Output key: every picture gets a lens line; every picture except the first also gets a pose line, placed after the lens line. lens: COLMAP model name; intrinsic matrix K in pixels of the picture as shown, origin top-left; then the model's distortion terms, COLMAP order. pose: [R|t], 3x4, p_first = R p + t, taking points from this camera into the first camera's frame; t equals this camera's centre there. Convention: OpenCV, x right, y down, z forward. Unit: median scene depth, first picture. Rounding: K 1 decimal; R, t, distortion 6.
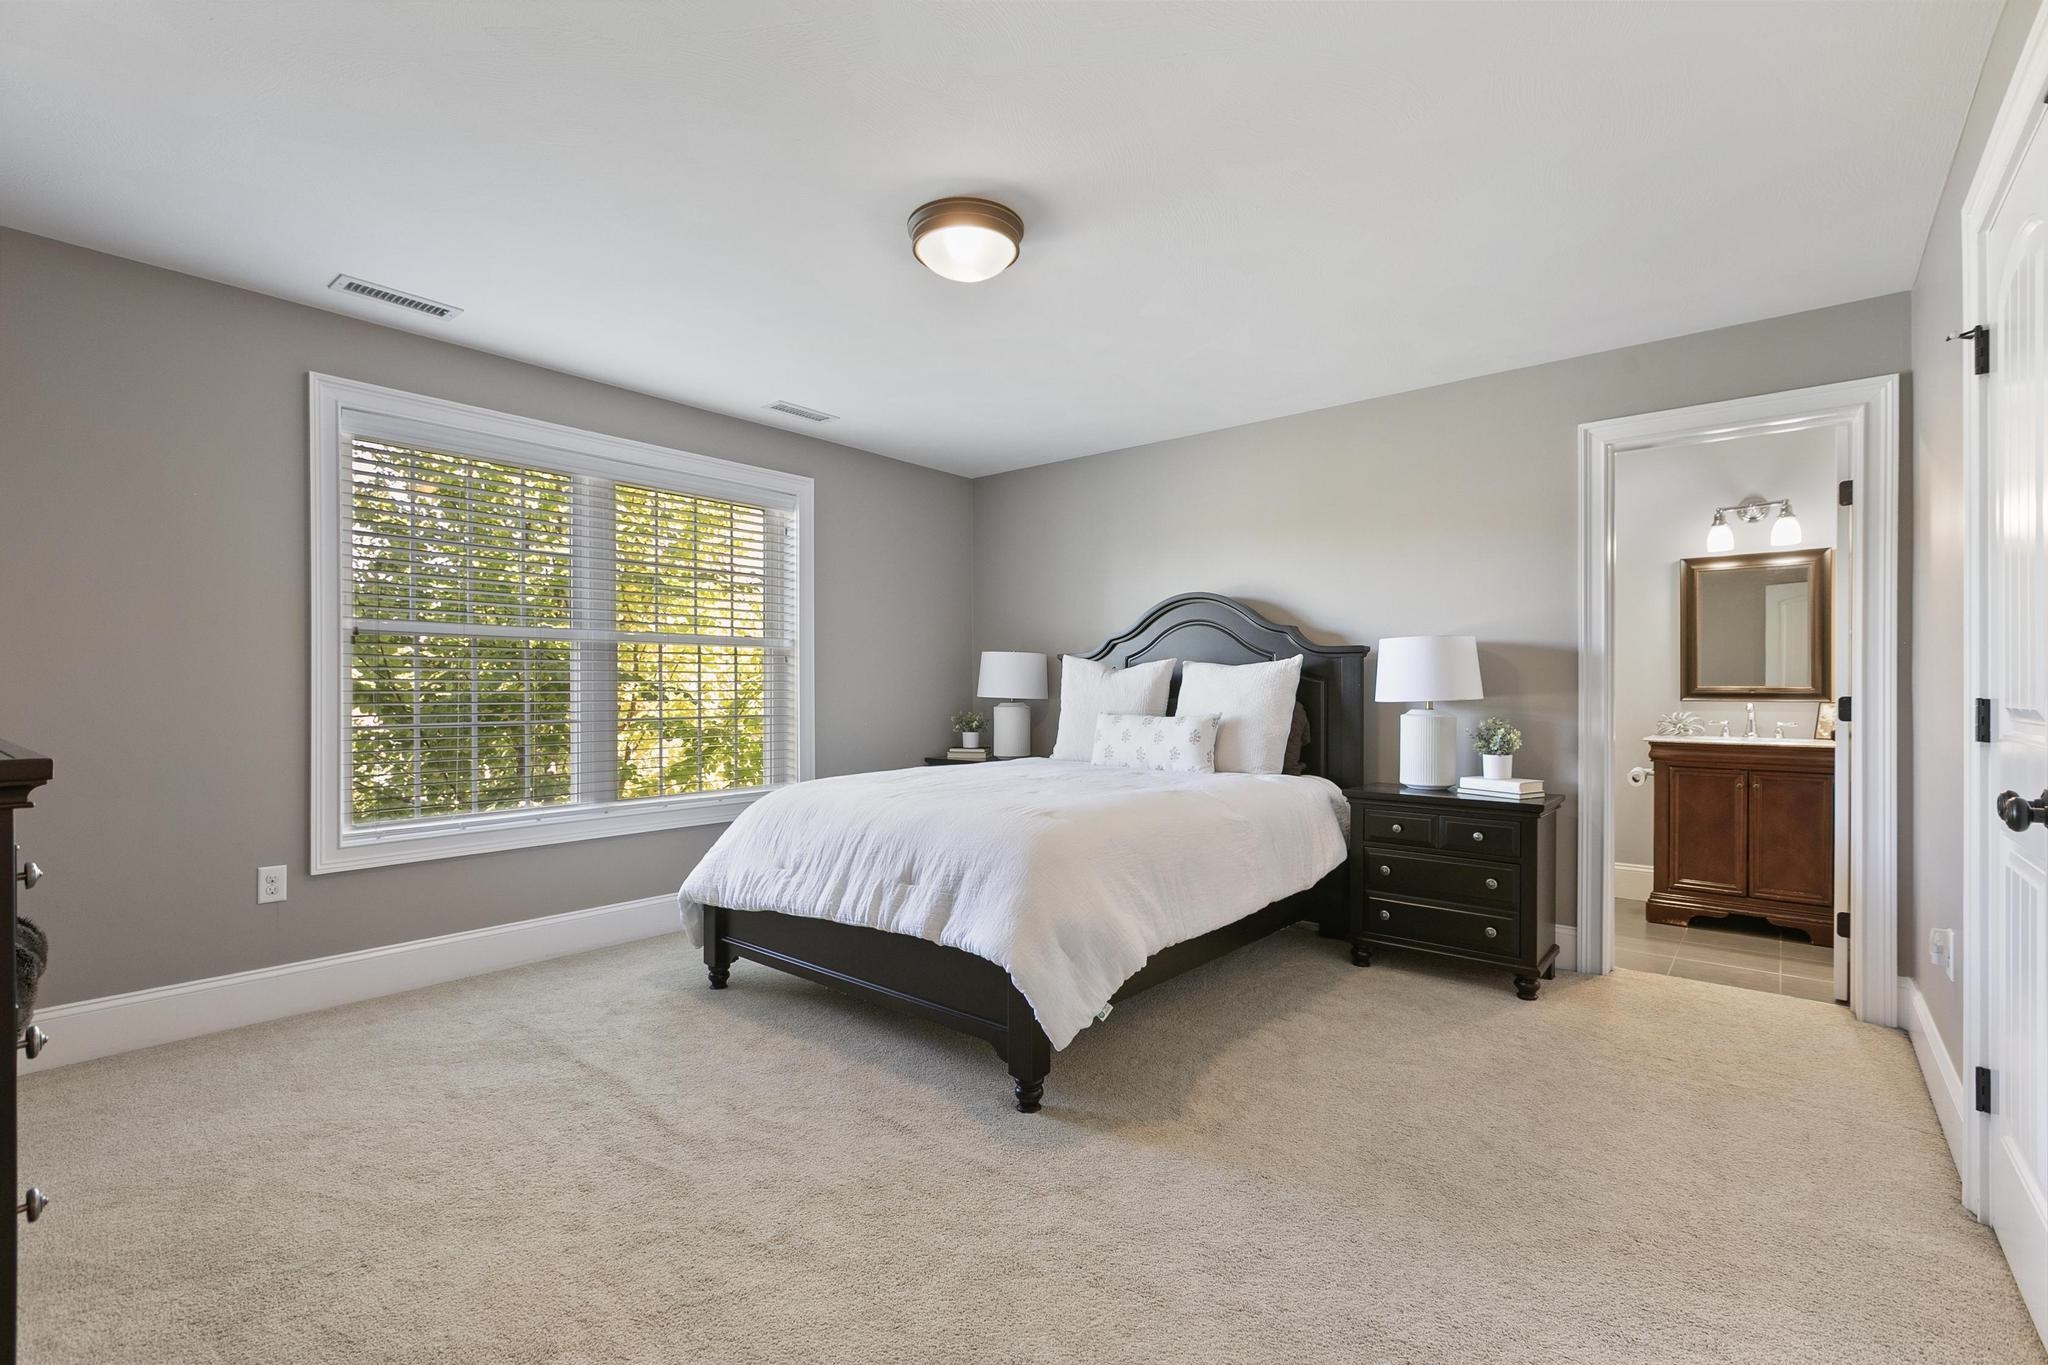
lens RADIAL K [[907.0, 0, 1029.0], [0, 907.0, 688.4], [0, 0, 1]] dist [-0.001084, -0.000218]
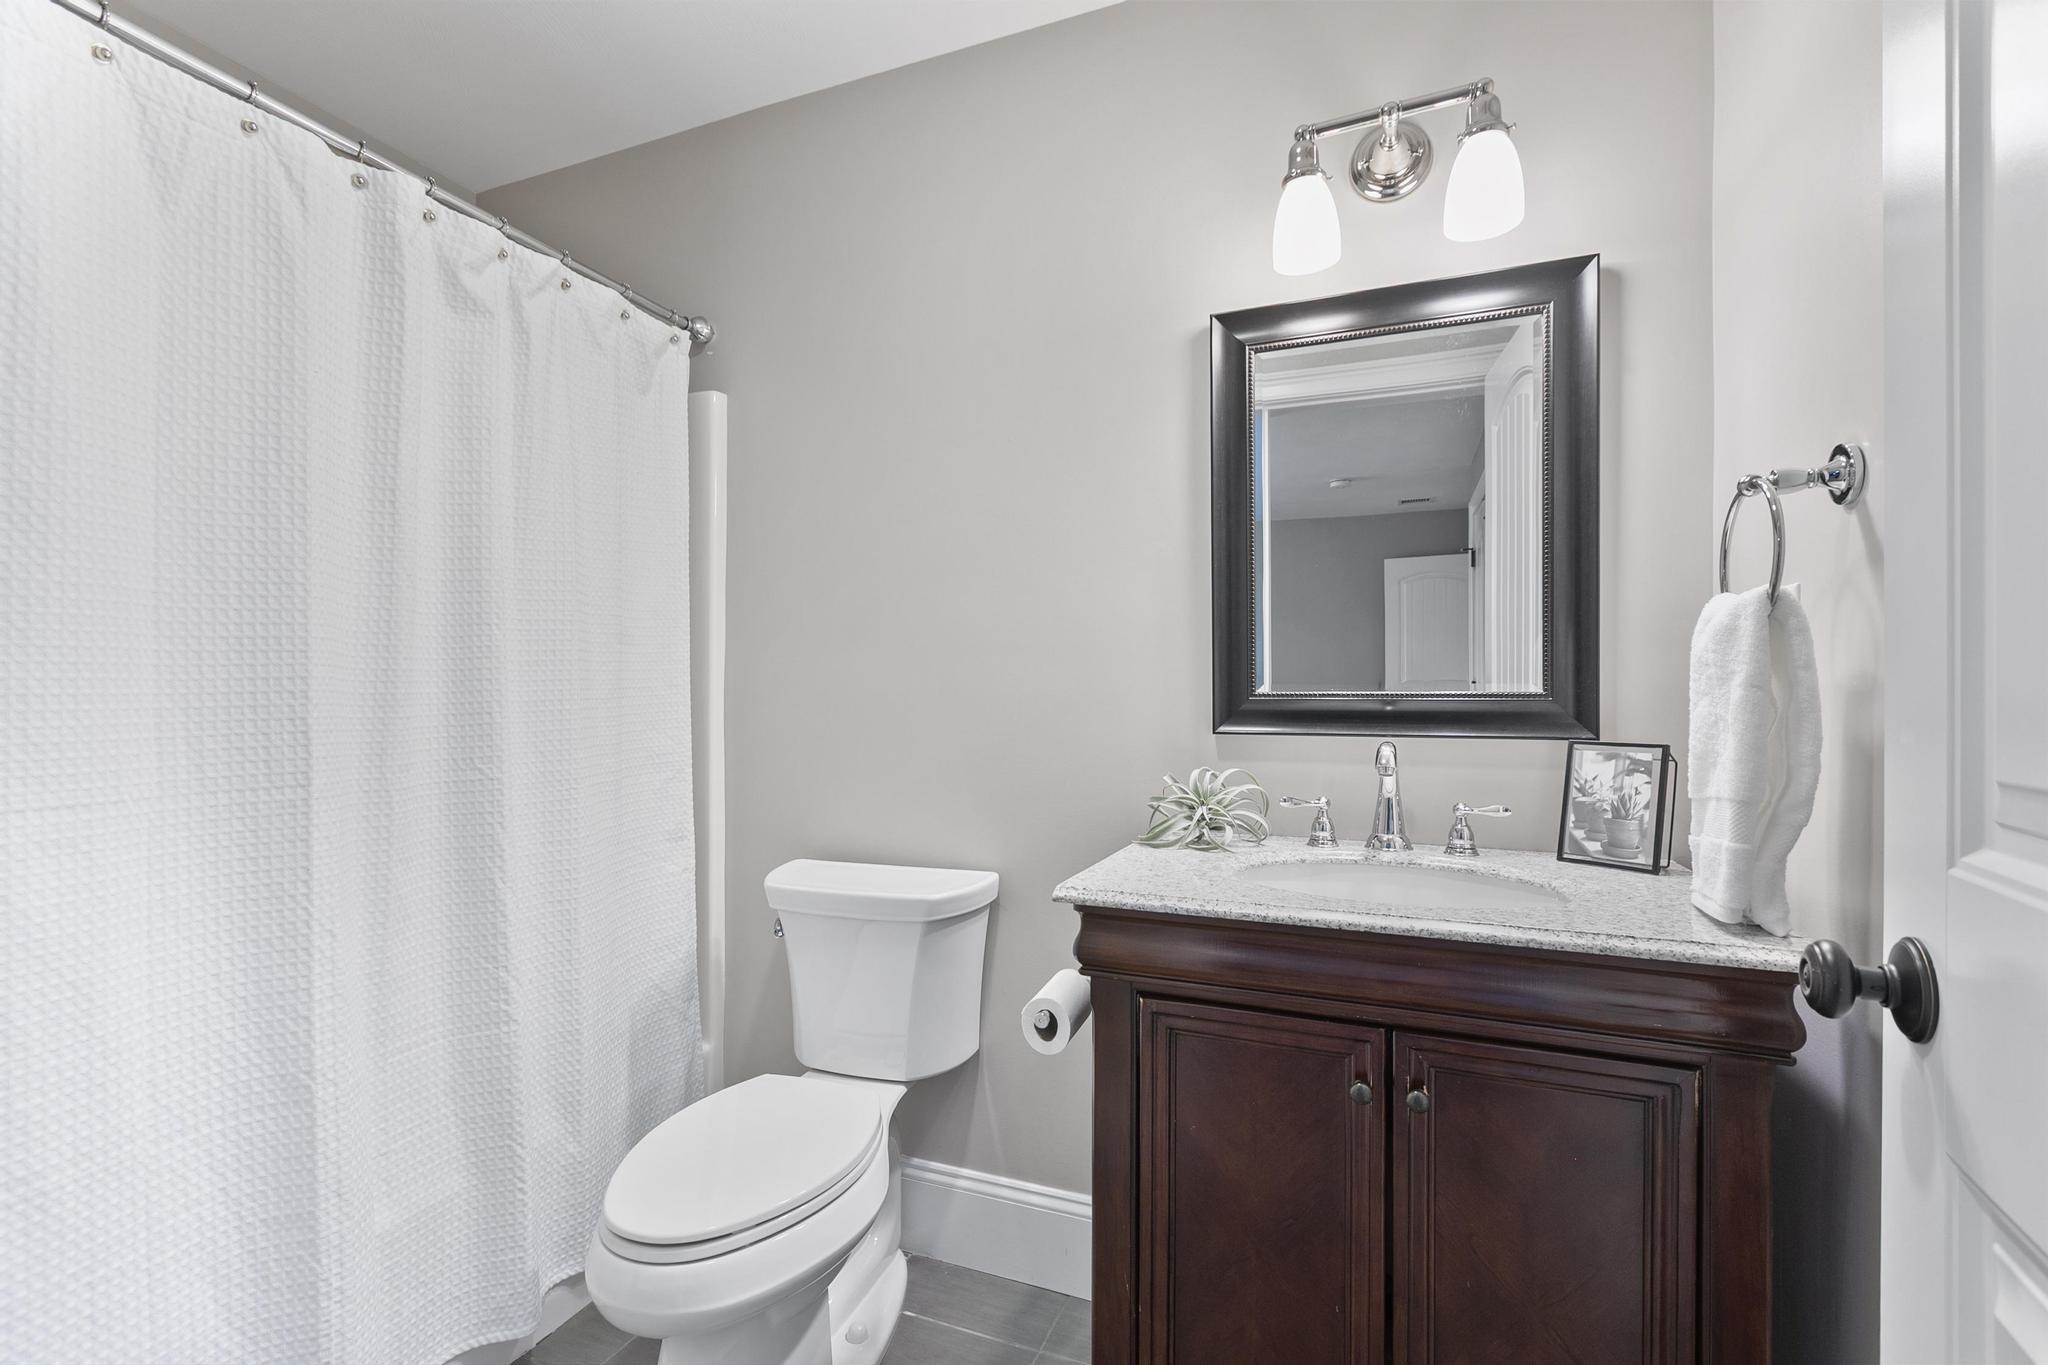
lens RADIAL K [[907.0, 0, 1020.1], [0, 907.0, 680.4], [0, 0, 1]] dist [-0.001084, -0.000218]
pose [[0.953238, -0.002721, 0.302208, 0.581805], [0.003617, 0.999991, -0.002405, -0.005868], [-0.302199, 0.003386, 0.953239, 0.741665]]
